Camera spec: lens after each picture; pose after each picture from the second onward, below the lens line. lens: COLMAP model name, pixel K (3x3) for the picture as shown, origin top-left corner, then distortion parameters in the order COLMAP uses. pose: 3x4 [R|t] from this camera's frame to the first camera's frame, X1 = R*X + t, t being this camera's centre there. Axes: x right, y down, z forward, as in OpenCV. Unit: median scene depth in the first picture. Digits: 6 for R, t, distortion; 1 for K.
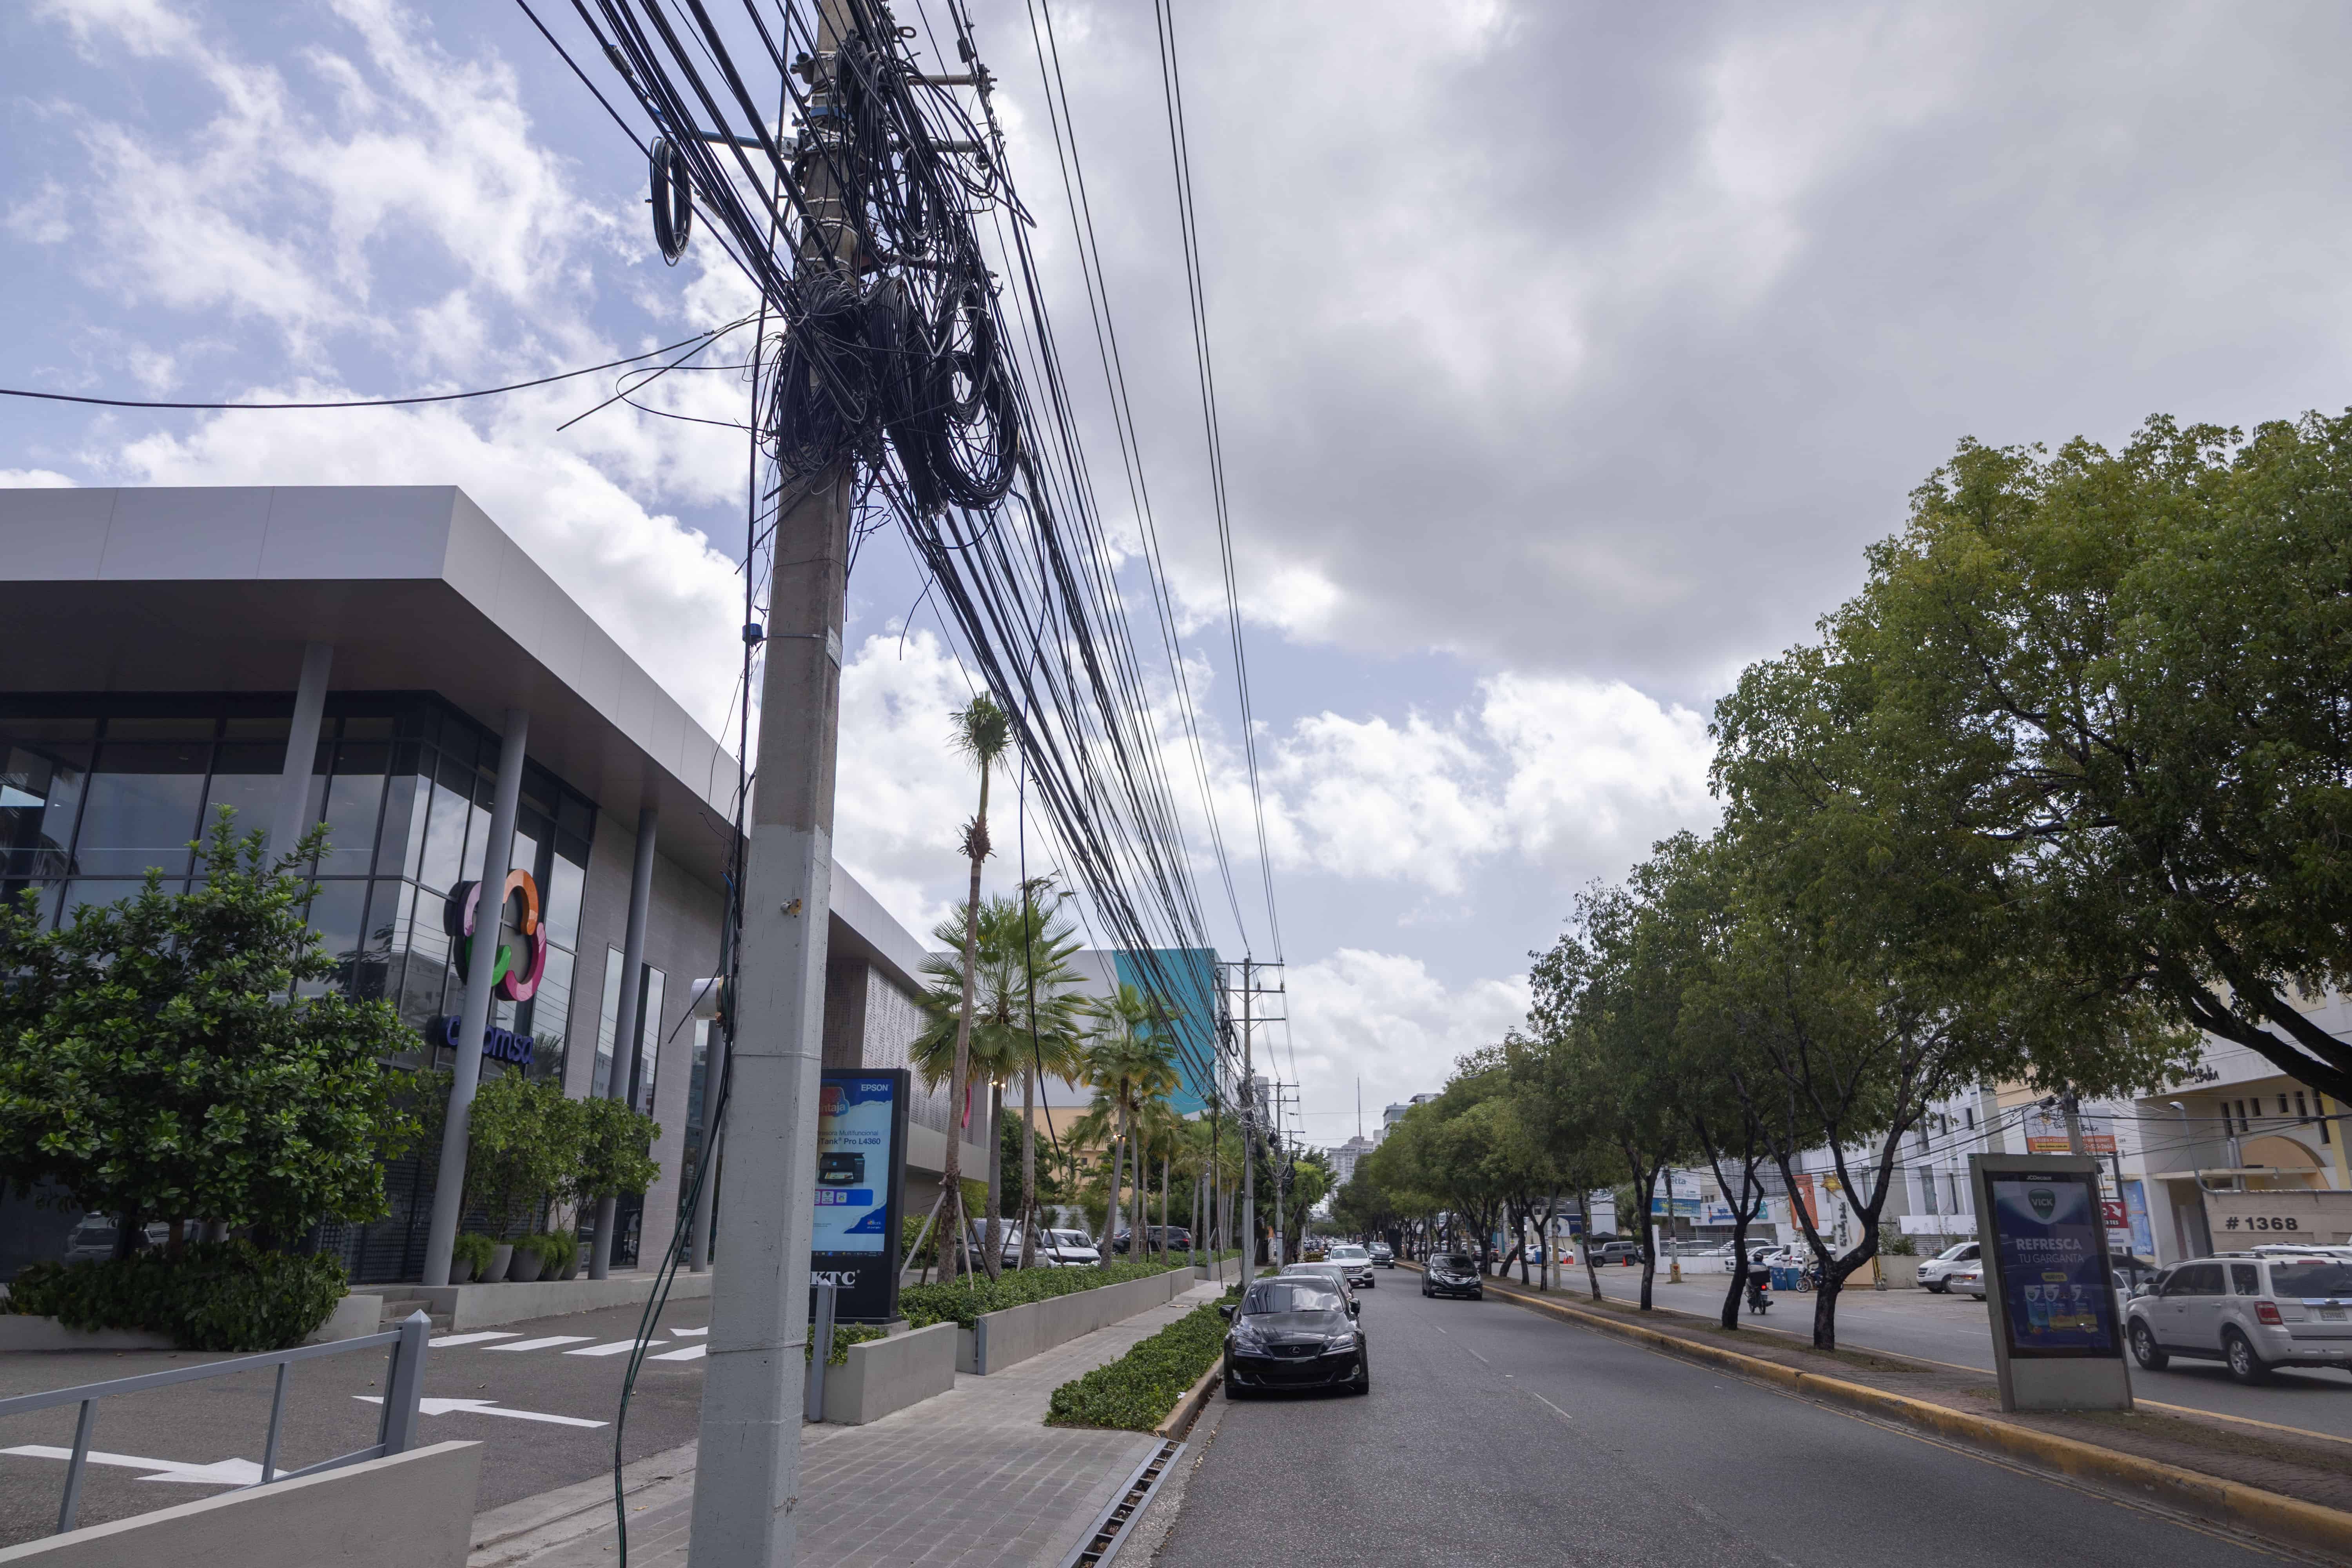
lens RADIAL K [[1722.1, 0, 1176.0], [0, 1722.1, 784.0], [0, 0, 1]] dist [0.015277, 0.009558]
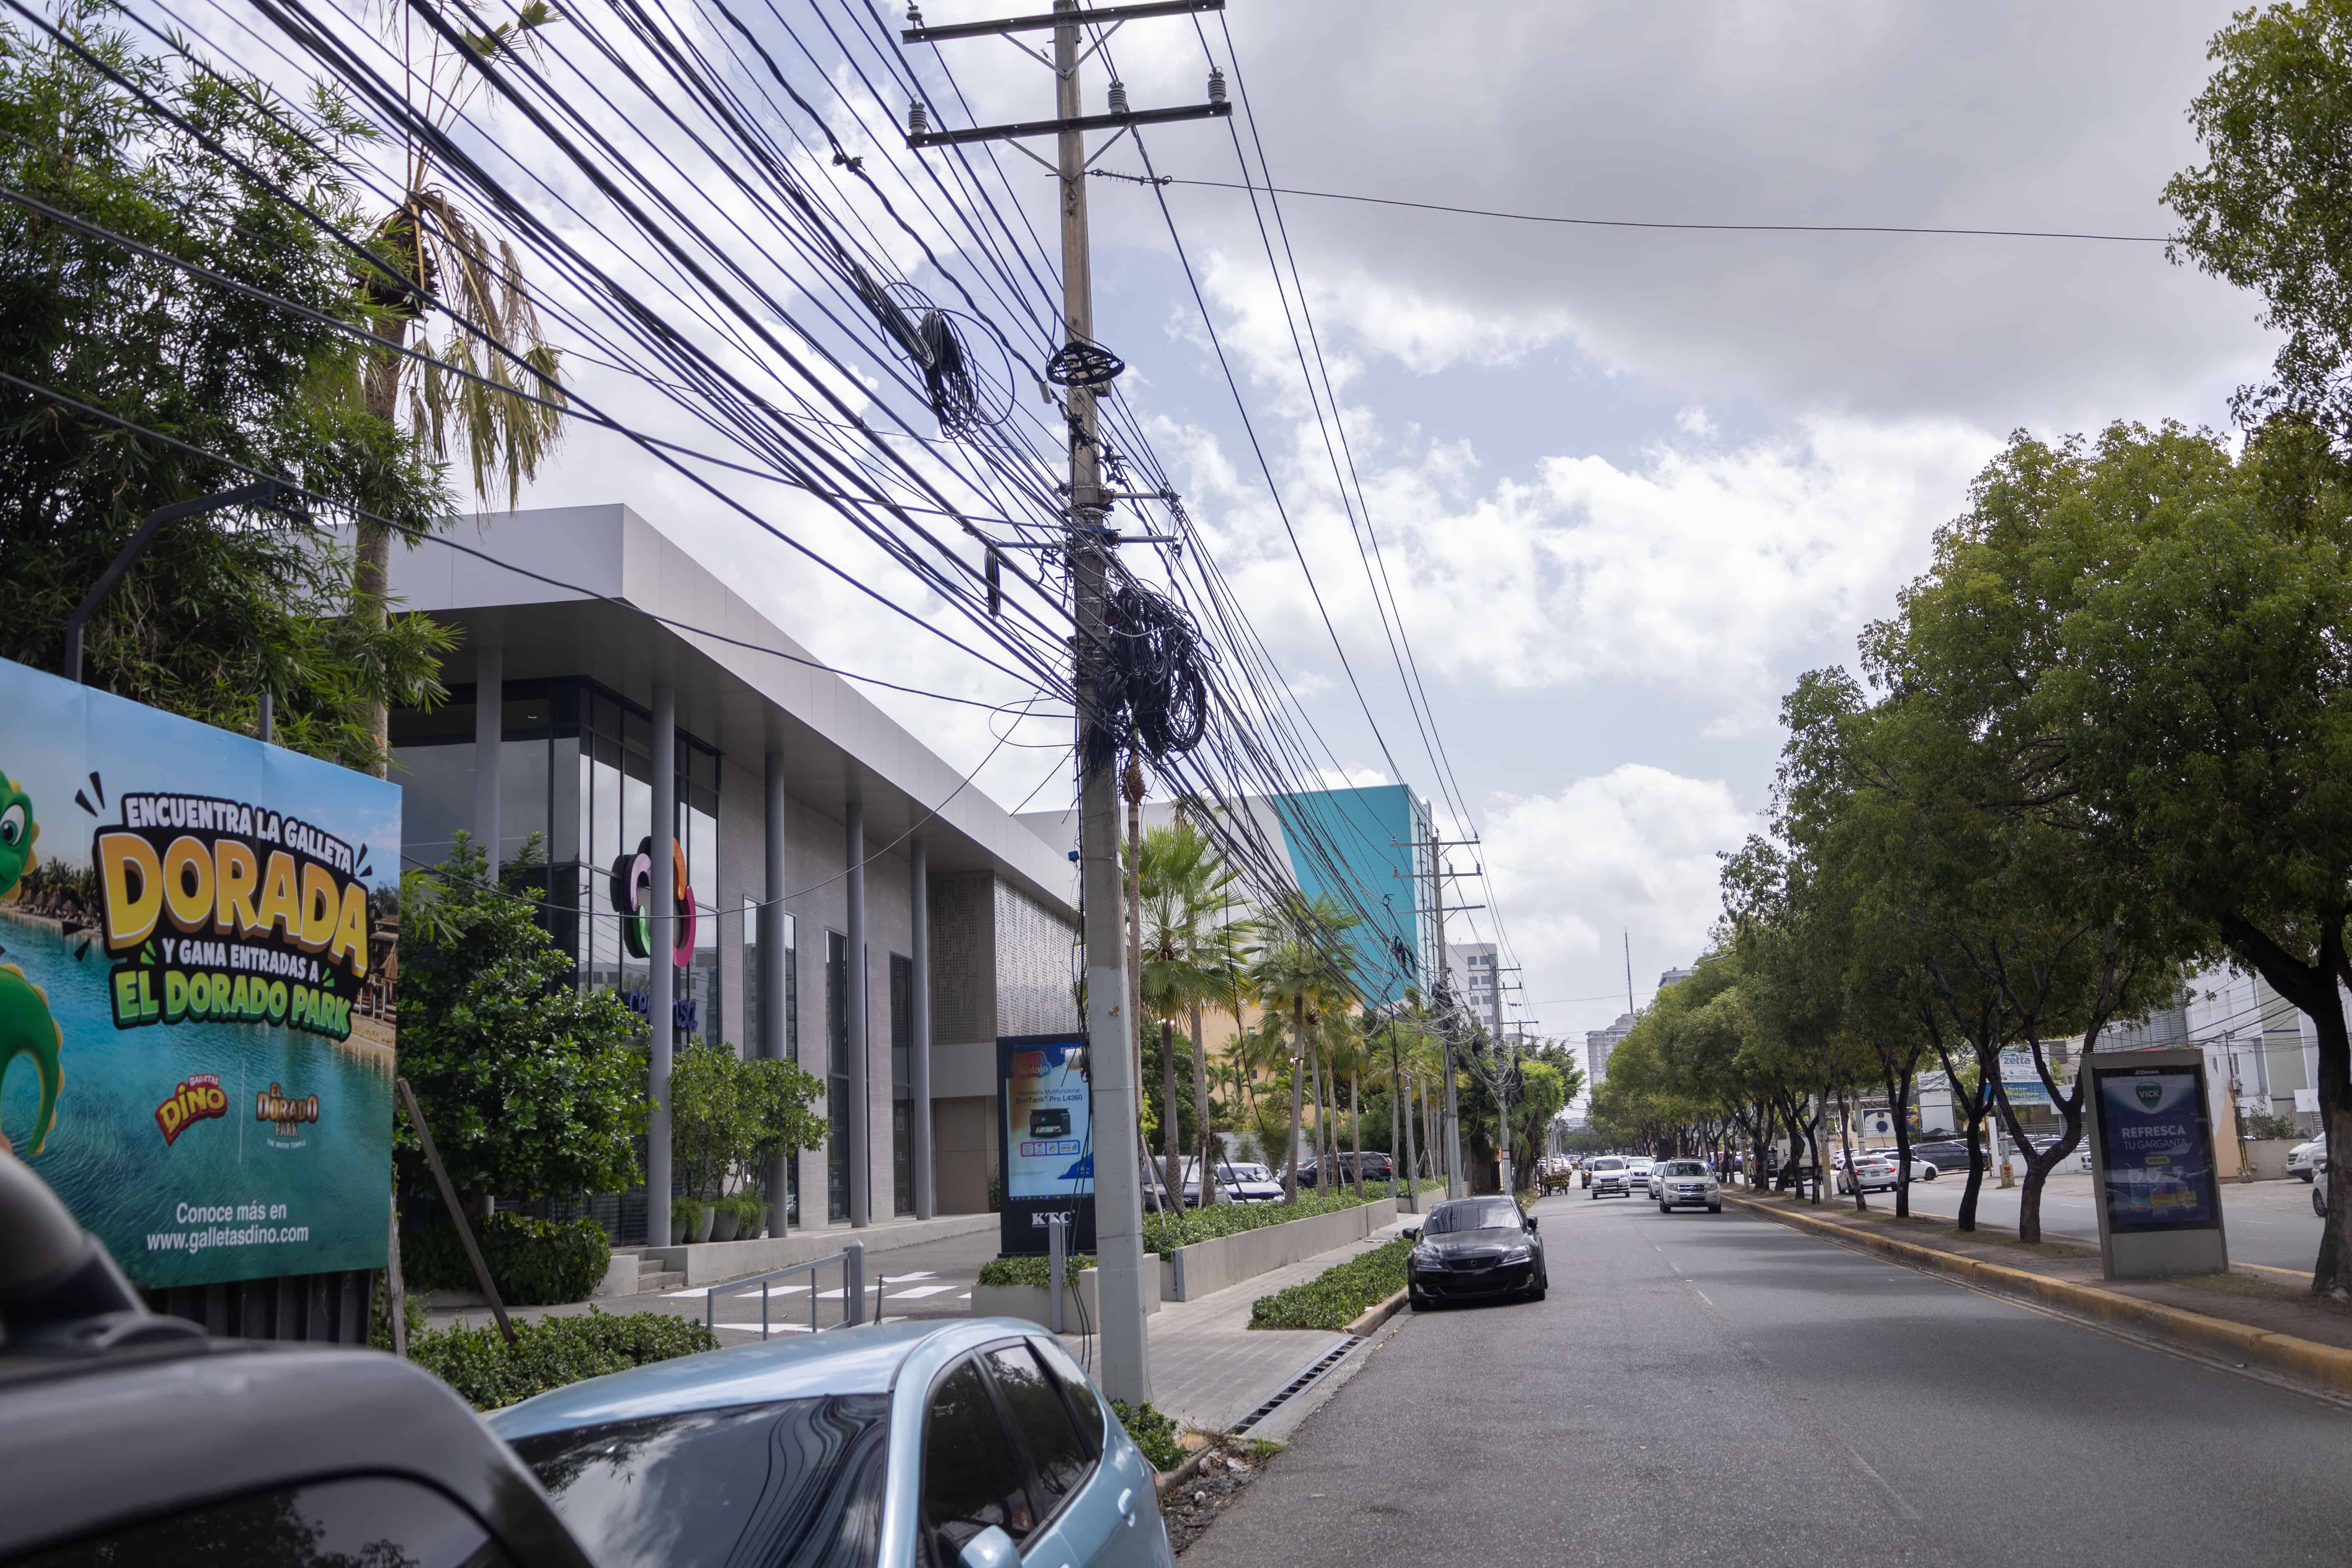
lens RADIAL K [[2289.4, 0, 1185.5], [0, 2289.4, 887.7], [0, 0, 1]] dist [0.032320, 0.019053]
pose [[0.995166, -0.061689, -0.076413, 0.010125], [0.071419, 0.988681, 0.131947, -0.071493], [0.067409, -0.136767, 0.988307, -0.268741]]
